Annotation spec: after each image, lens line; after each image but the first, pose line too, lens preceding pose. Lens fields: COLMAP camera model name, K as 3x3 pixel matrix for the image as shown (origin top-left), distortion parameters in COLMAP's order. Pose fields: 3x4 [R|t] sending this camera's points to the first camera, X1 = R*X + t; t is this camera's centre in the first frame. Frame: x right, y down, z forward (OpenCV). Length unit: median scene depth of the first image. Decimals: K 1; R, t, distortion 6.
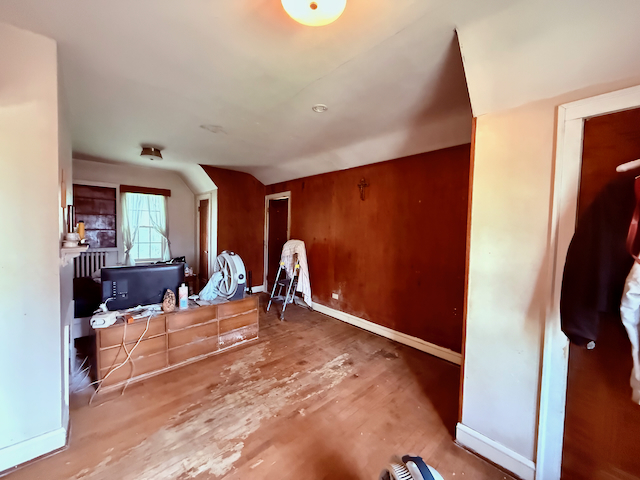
lens RADIAL K [[254.7, 0, 318.8], [0, 254.7, 238.5], [0, 0, 1]] dist [-0.000534, 0.000315]
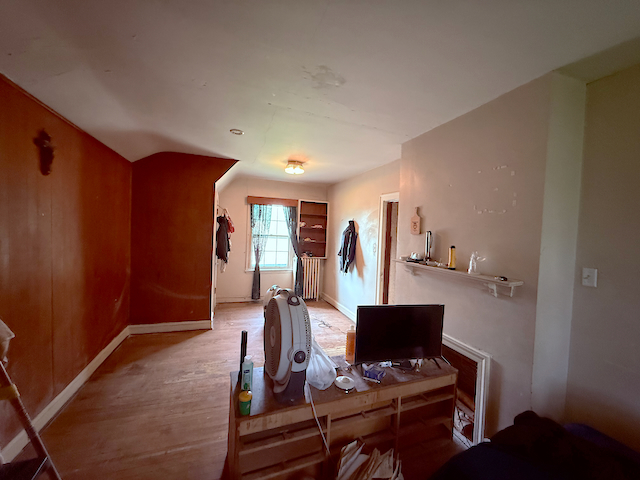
lens RADIAL K [[254.7, 0, 318.8], [0, 254.7, 238.5], [0, 0, 1]] dist [-0.000534, 0.000315]
pose [[-0.922063, -0.071750, 0.380330, -0.654488], [-0.044577, 0.995814, 0.079790, -0.113882], [-0.384463, 0.056618, -0.921403, 1.576665]]
